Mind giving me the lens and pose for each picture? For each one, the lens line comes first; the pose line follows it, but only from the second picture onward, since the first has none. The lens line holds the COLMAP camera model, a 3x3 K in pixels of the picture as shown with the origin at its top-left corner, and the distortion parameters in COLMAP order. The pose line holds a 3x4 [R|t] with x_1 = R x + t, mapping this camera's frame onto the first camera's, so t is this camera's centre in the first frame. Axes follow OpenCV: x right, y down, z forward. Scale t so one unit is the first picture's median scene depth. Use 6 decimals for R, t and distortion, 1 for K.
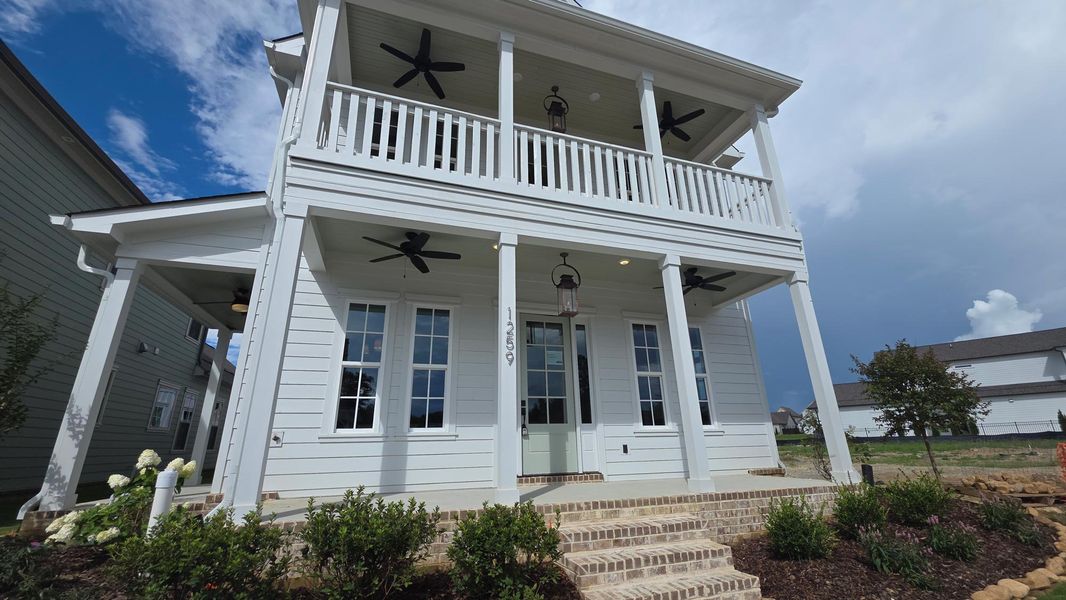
lens RADIAL K [[423.3, 0, 528.7], [0, 423.3, 304.0], [0, 0, 1]] dist [-0.000360, 0.000021]
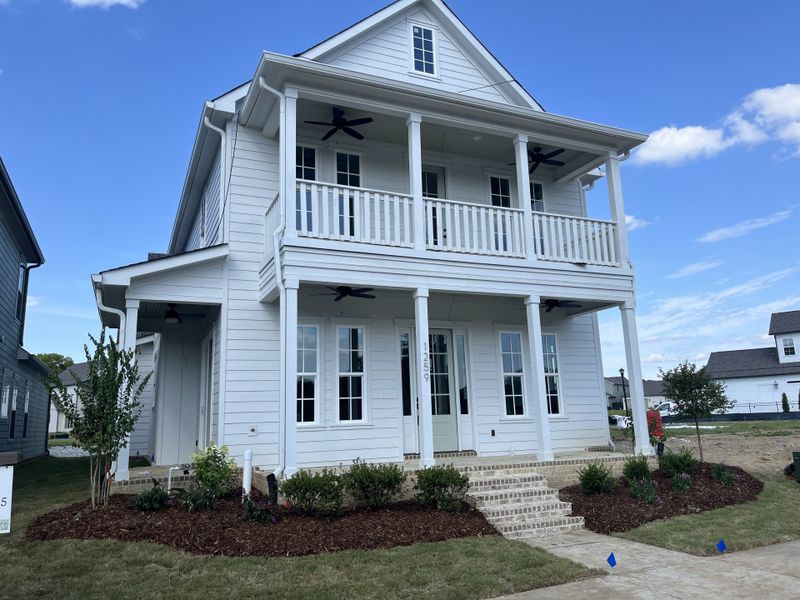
lens RADIAL K [[605.1, 0, 400.0], [0, 605.1, 300.0], [0, 0, 1]] dist [0.030044, -0.001048]
pose [[0.994533, 0.009042, 0.104027, -0.329344], [-0.021556, 0.992562, 0.119813, -0.363796], [-0.102170, -0.121401, 0.987331, -0.989387]]
